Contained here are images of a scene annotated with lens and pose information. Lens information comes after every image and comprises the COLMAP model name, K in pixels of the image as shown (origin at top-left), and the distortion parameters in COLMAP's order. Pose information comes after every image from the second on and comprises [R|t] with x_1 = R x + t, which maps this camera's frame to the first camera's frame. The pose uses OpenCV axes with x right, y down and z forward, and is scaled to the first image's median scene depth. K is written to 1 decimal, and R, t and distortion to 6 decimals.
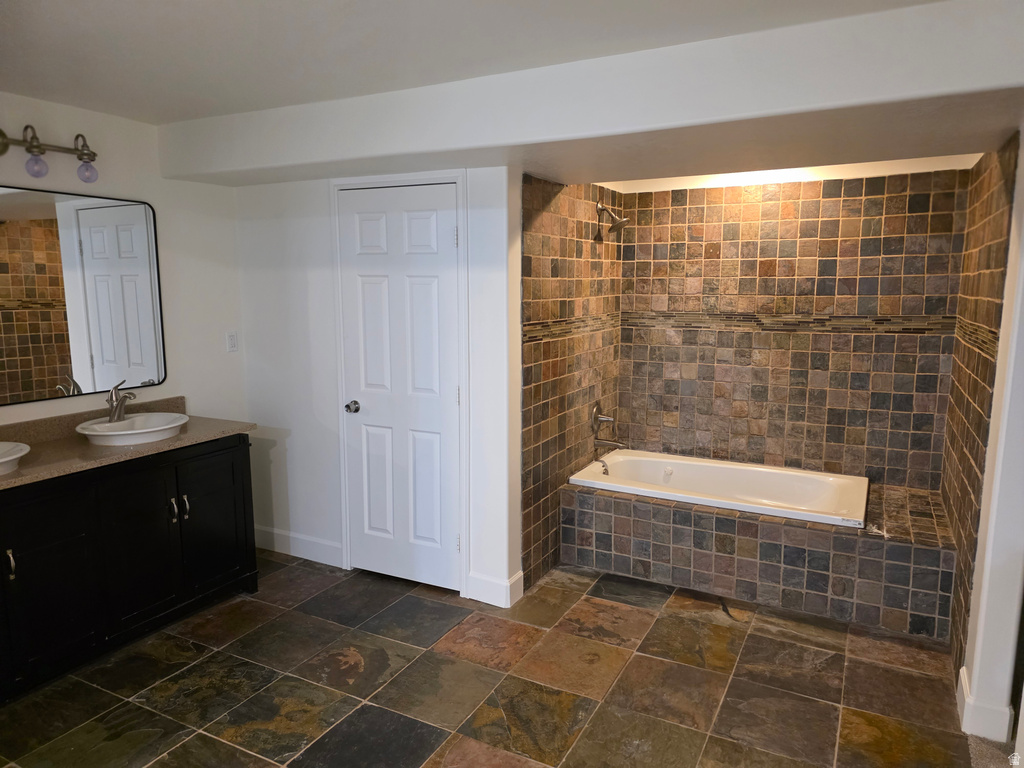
lens RADIAL K [[685.2, 0, 522.0], [0, 685.2, 379.6], [0, 0, 1]] dist [0.052257, -0.052042]
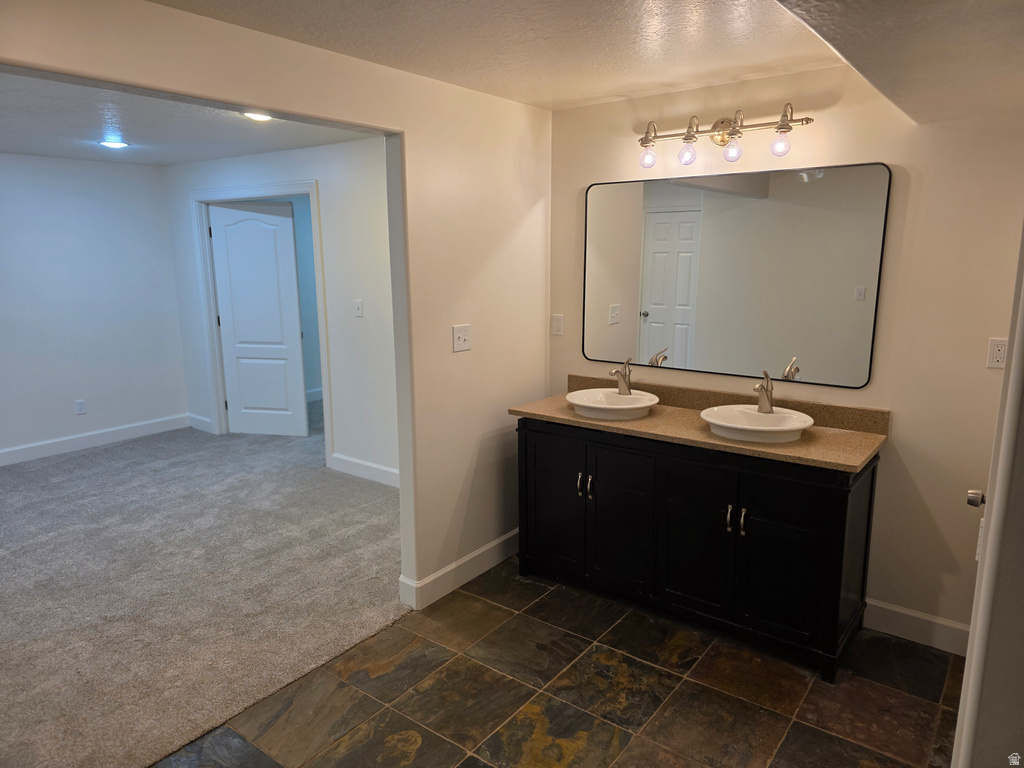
lens RADIAL K [[685.2, 0, 529.0], [0, 685.2, 383.7], [0, 0, 1]] dist [0.052257, -0.052042]
pose [[-0.165116, 0.184732, -0.968819, 0.342626], [-0.133406, 0.969092, 0.207520, -0.120090], [0.977210, 0.163511, -0.135368, 0.752582]]
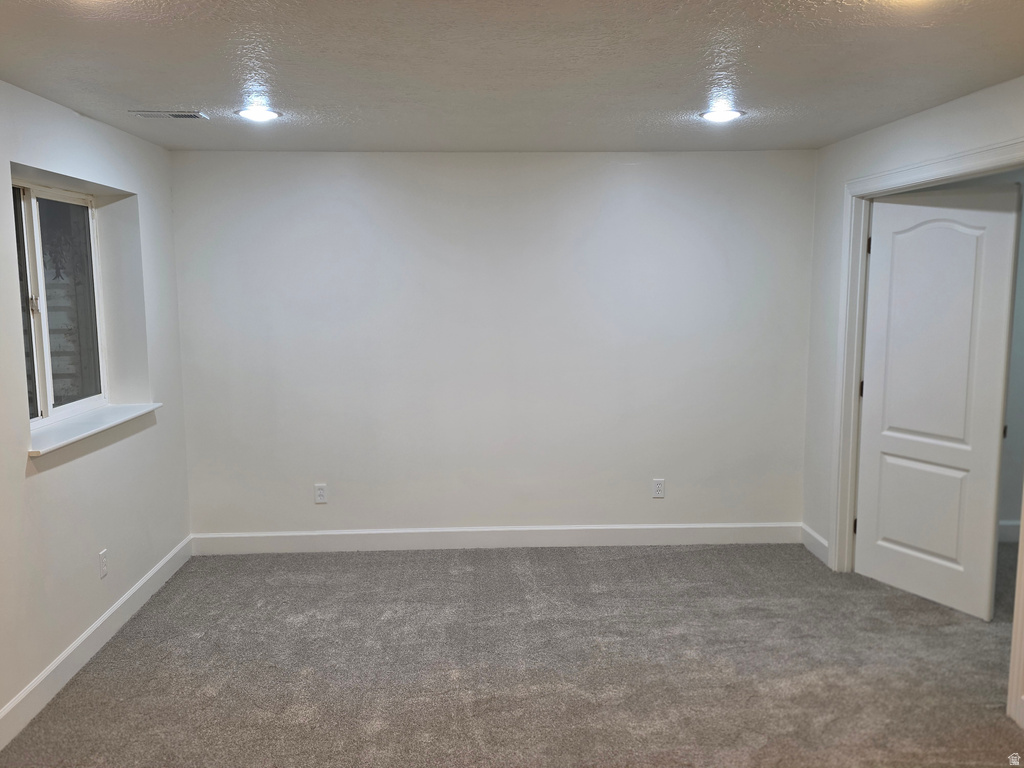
lens RADIAL K [[859.6, 0, 503.6], [0, 859.6, 382.5], [0, 0, 1]] dist [0.076434, -0.068574]
pose [[-0.875277, 0.059345, -0.479967, -0.148764], [-0.066085, 0.968457, 0.240256, -0.100565], [0.479086, 0.242009, -0.843747, 0.579425]]
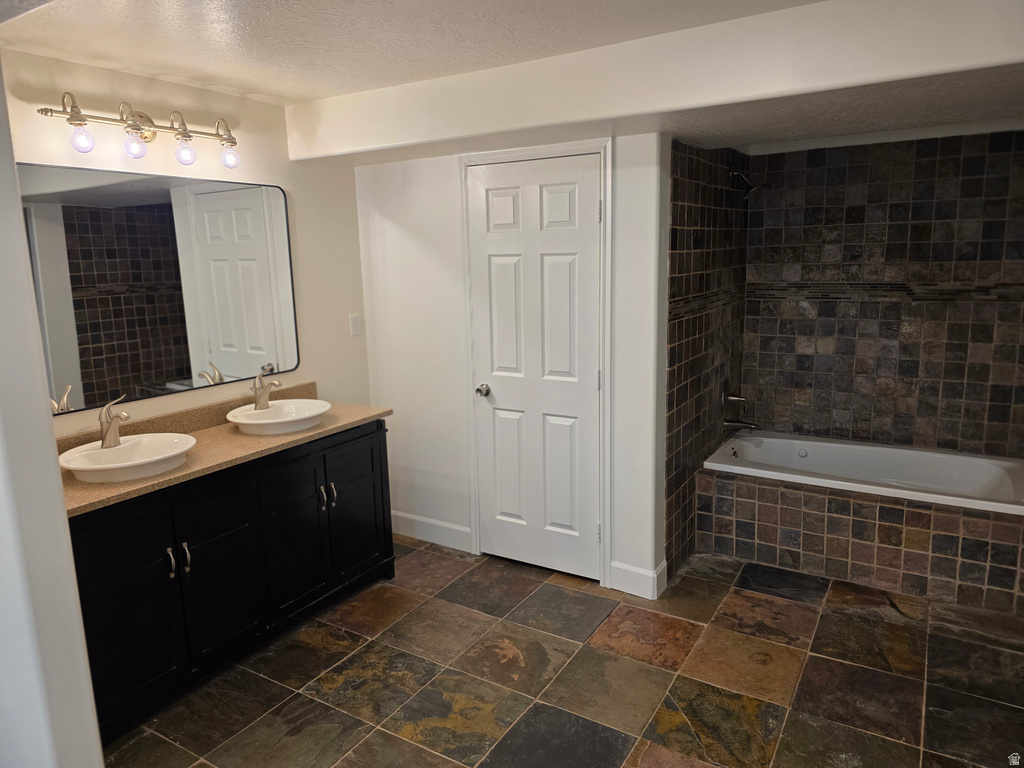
lens RADIAL K [[685.2, 0, 506.9], [0, 685.2, 374.0], [0, 0, 1]] dist [0.052257, -0.052042]
pose [[0.996291, -0.012470, -0.085134, -0.138391], [0.015537, 0.999251, 0.035451, -0.017994], [0.084629, -0.036642, 0.995739, 0.041582]]
